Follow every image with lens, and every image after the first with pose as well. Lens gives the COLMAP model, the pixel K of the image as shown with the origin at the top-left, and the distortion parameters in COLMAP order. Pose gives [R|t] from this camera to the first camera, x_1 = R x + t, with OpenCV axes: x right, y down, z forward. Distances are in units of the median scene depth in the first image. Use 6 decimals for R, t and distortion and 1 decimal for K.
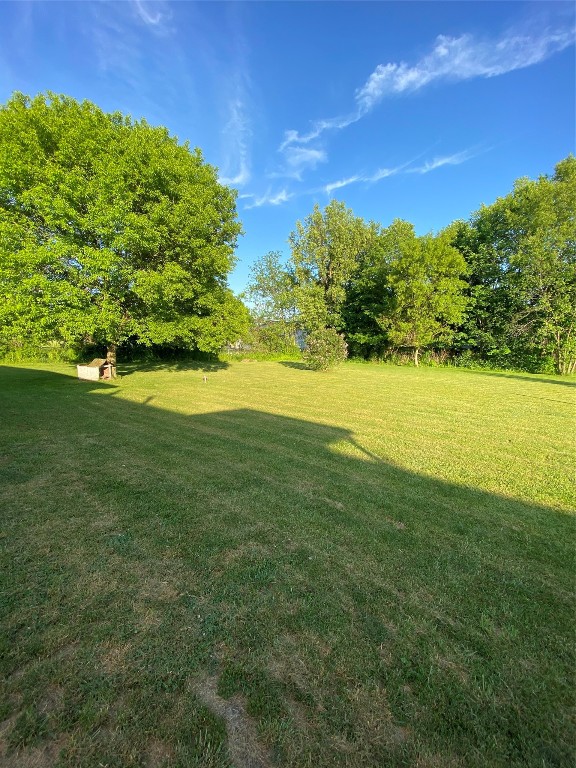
lens RADIAL K [[309.9, 0, 291.0], [0, 309.9, 384.0], [0, 0, 1]] dist [-0.000394, -0.000372]
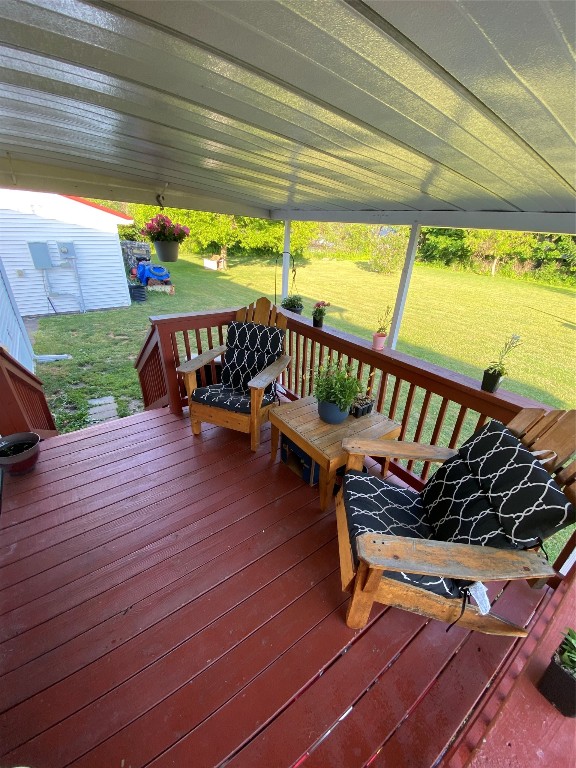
lens RADIAL K [[309.9, 0, 291.0], [0, 309.9, 384.0], [0, 0, 1]] dist [-0.000394, -0.000372]
pose [[0.952961, 0.164793, -0.254379, 0.190527], [-0.076260, 0.942642, 0.324978, -0.006230], [0.293342, -0.290292, 0.910868, -0.405762]]
